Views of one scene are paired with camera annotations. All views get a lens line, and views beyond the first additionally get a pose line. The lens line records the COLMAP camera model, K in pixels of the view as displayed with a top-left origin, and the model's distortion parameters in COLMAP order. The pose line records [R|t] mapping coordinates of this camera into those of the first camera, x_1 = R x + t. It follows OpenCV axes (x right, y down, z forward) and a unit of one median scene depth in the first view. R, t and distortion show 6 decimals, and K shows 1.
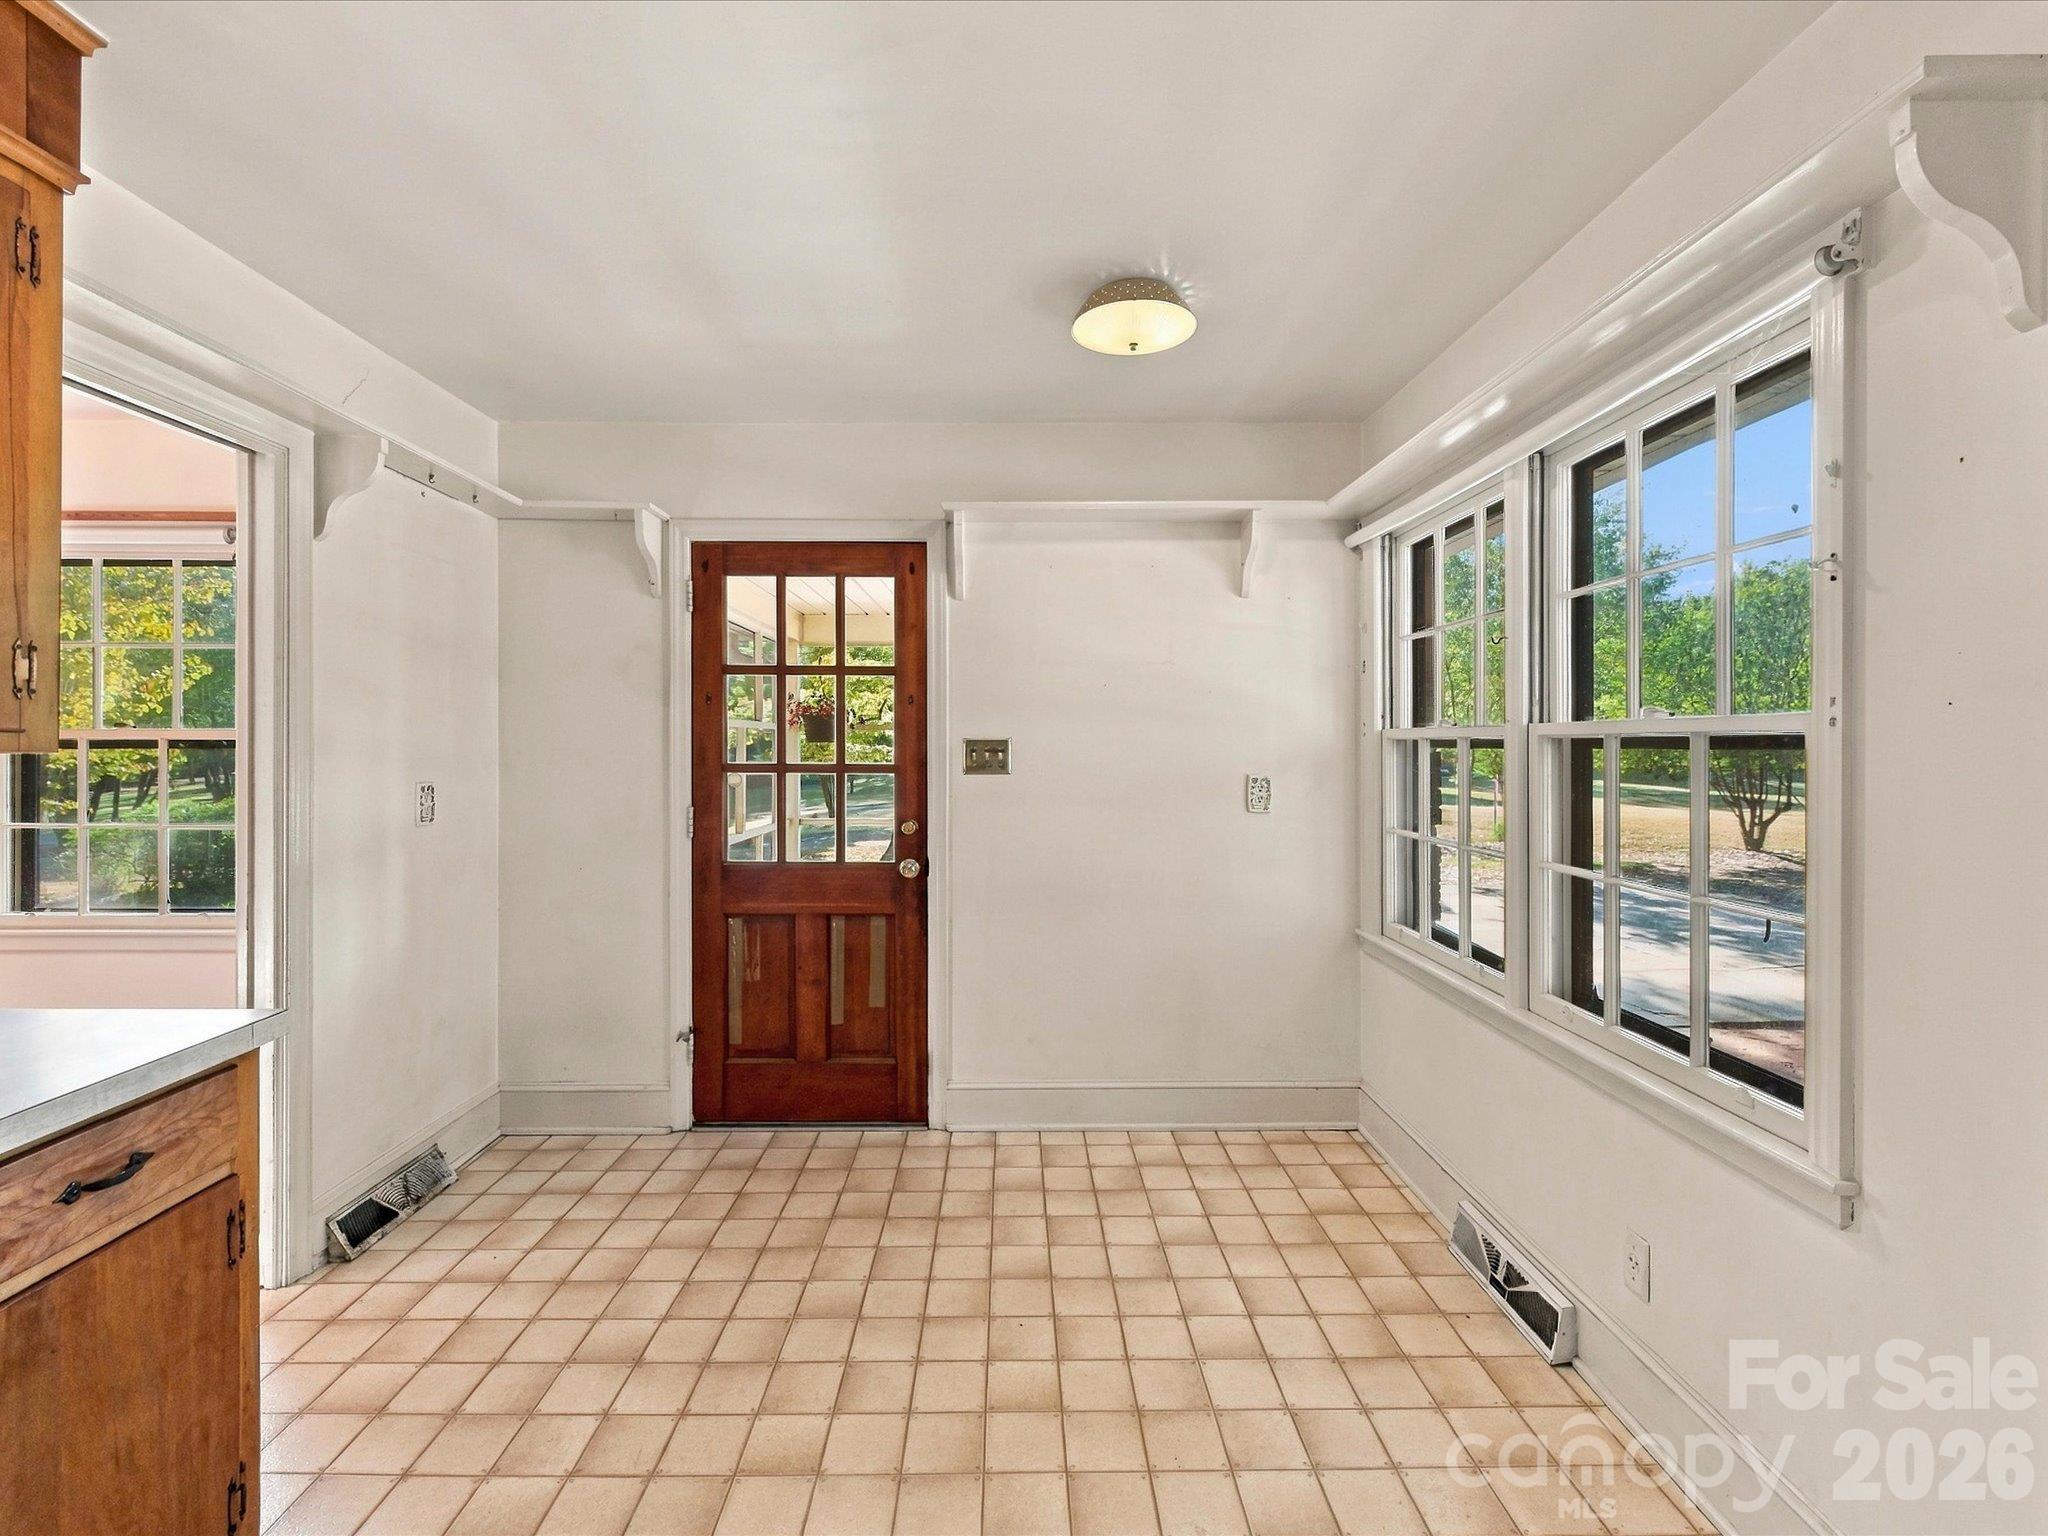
lens RADIAL K [[917.3, 0, 1021.9], [0, 917.3, 752.4], [0, 0, 1]] dist [0.010714, -0.003148]
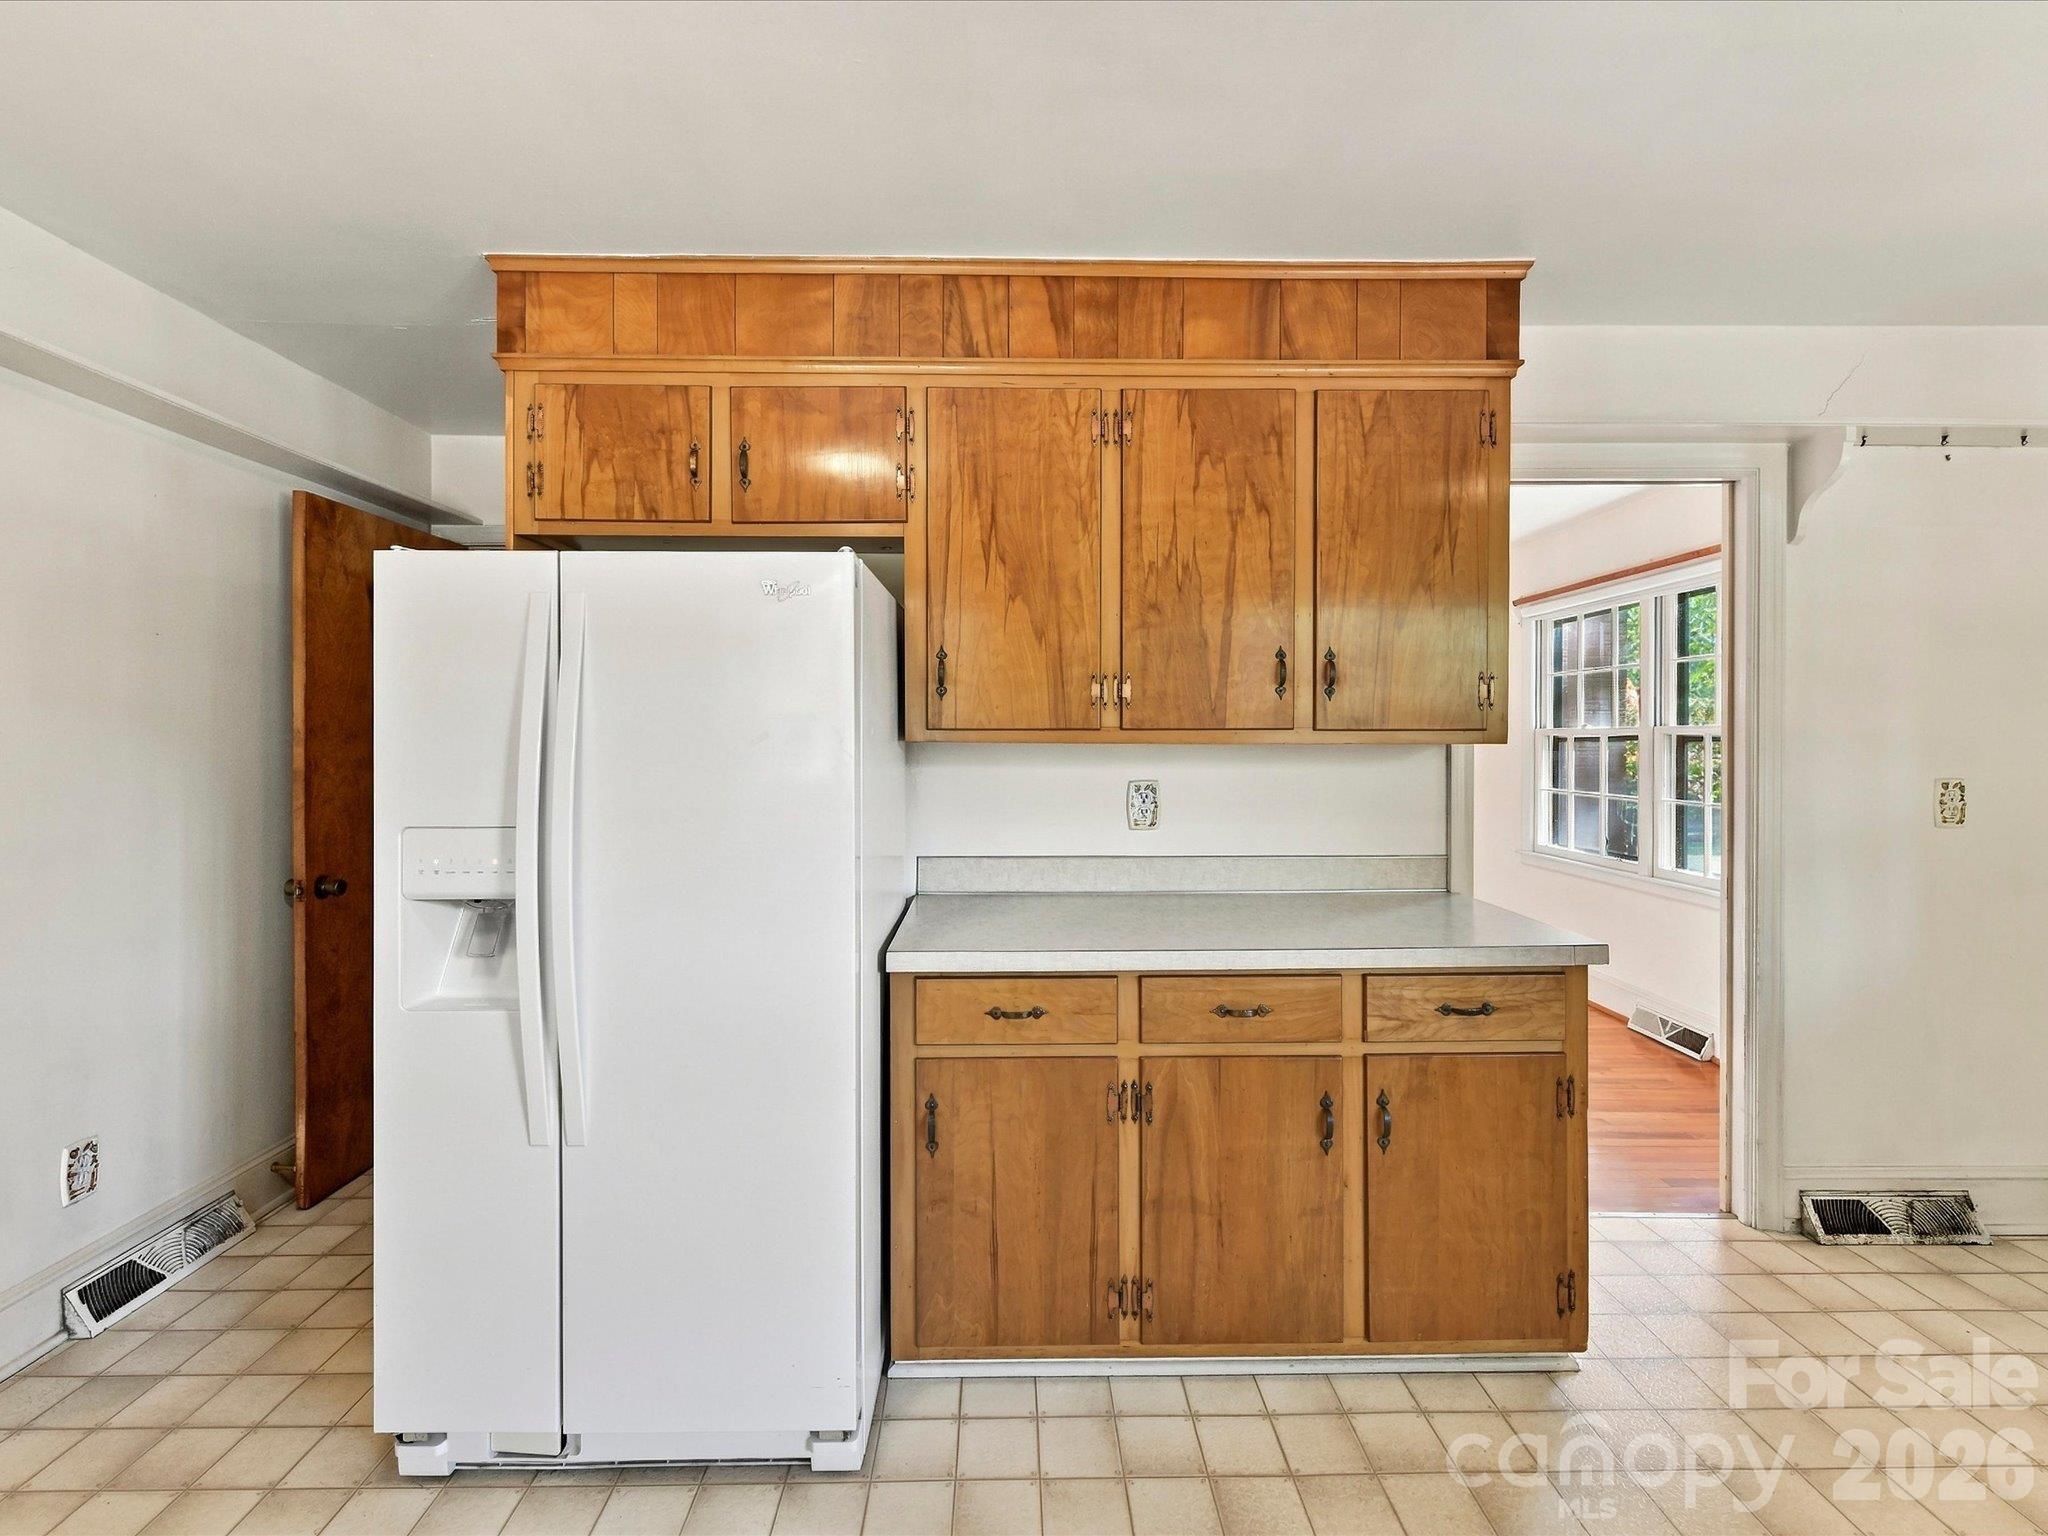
lens RADIAL K [[917.3, 0, 1015.2], [0, 917.3, 743.0], [0, 0, 1]] dist [0.010714, -0.003148]
pose [[0.012269, 0.001307, -0.999924, 0.297776], [-0.004909, 0.999987, 0.001247, 0.000857], [0.999913, 0.004893, 0.012276, 0.101129]]
